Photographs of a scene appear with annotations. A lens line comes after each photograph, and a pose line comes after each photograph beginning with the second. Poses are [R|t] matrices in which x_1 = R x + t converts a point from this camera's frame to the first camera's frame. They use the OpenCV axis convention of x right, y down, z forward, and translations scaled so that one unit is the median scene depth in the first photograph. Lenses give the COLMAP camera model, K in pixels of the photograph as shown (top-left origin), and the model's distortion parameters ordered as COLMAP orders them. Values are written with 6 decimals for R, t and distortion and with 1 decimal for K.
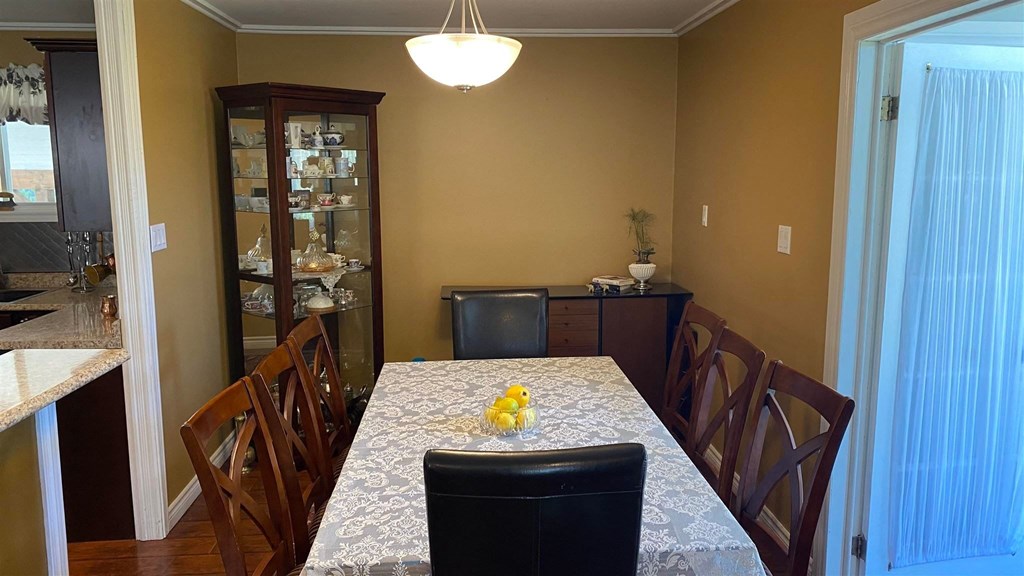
lens RADIAL K [[769.9, 0, 512.0], [0, 769.9, 288.0], [0, 0, 1]] dist [0.112832, -0.187717]
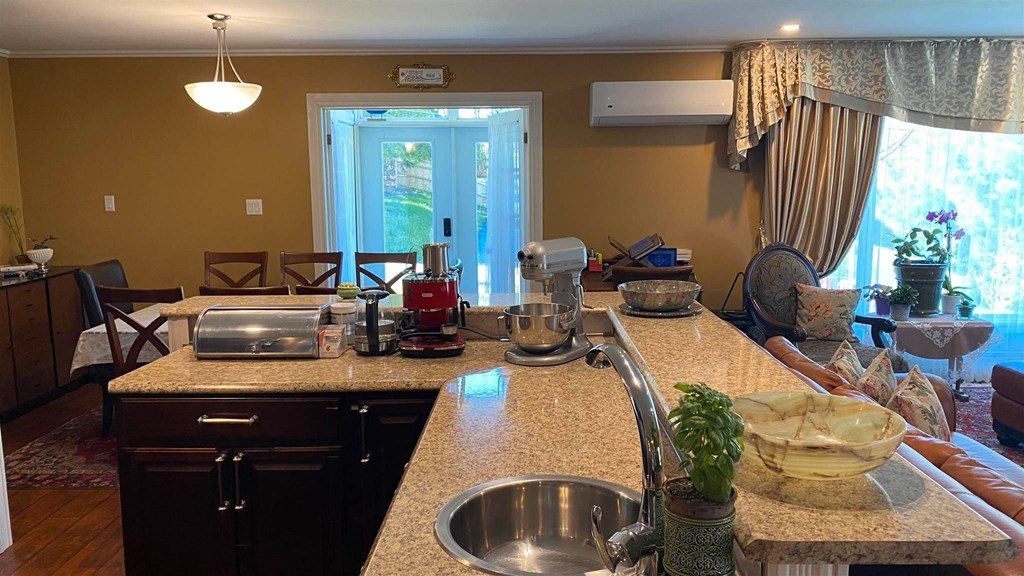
lens RADIAL K [[789.5, 0, 527.5], [0, 789.5, 284.5], [0, 0, 1]] dist [0.022034, -0.002101]
pose [[0.075623, -0.142786, 0.986860, -1.053915], [0.163323, 0.978102, 0.129003, -0.015151], [-0.983670, 0.151421, 0.097287, 0.178978]]
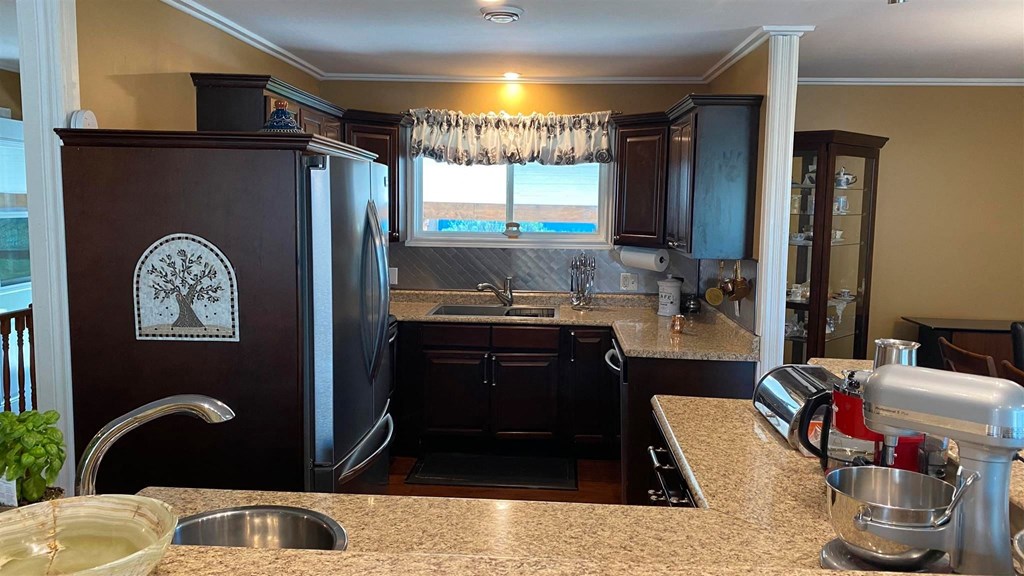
lens RADIAL K [[769.9, 0, 512.0], [0, 769.9, 288.0], [0, 0, 1]] dist [0.112832, -0.187717]
pose [[0.991930, 0.032612, -0.122519, -0.543563], [-0.037828, 0.998464, -0.040488, 0.021941], [0.121010, 0.044796, 0.991640, -0.137899]]
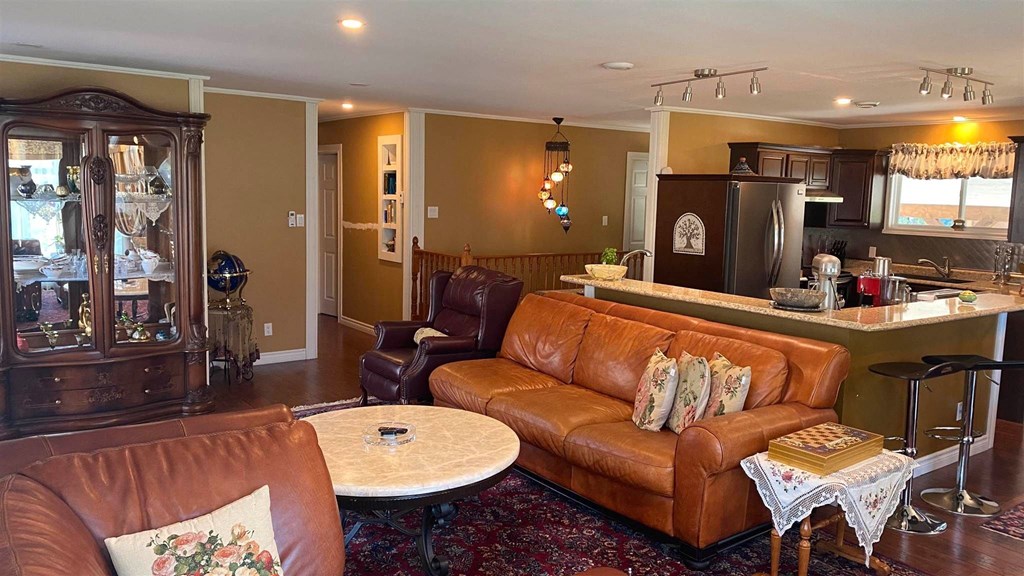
lens RADIAL K [[782.6, 0, 483.9], [0, 782.6, 284.0], [0, 0, 1]] dist [-0.004729, -0.003800]
pose [[0.503617, 0.114934, -0.856247, 0.284087], [-0.156241, 0.986885, 0.040573, 0.107649], [0.849681, 0.113348, 0.514970, -0.723775]]
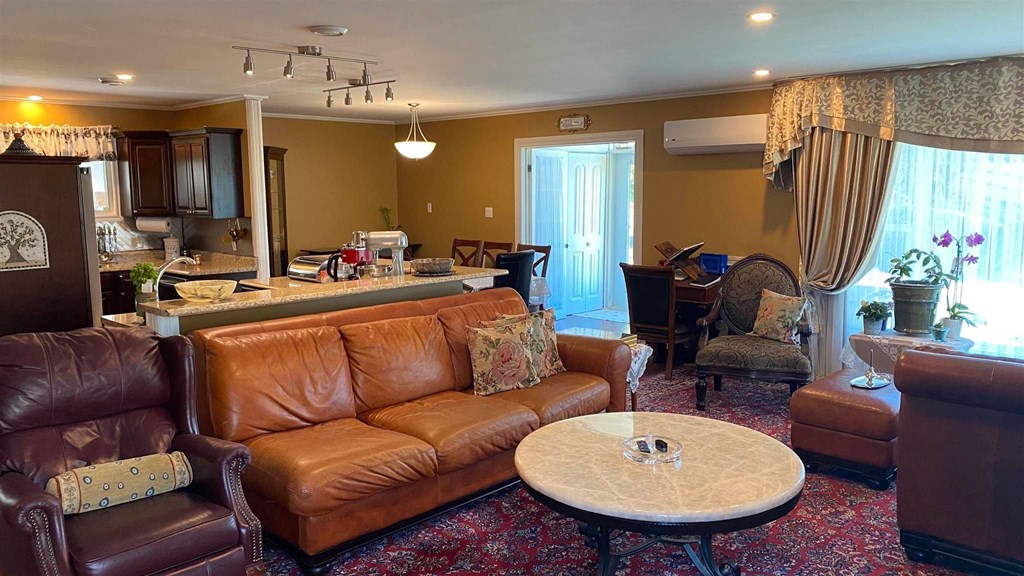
lens RADIAL K [[789.5, 0, 527.5], [0, 789.5, 284.5], [0, 0, 1]] dist [0.022034, -0.002101]
pose [[0.737367, -0.090060, 0.669462, -1.082130], [0.112116, 0.993643, 0.010184, 0.135582], [-0.666124, 0.067548, 0.742776, -0.865204]]
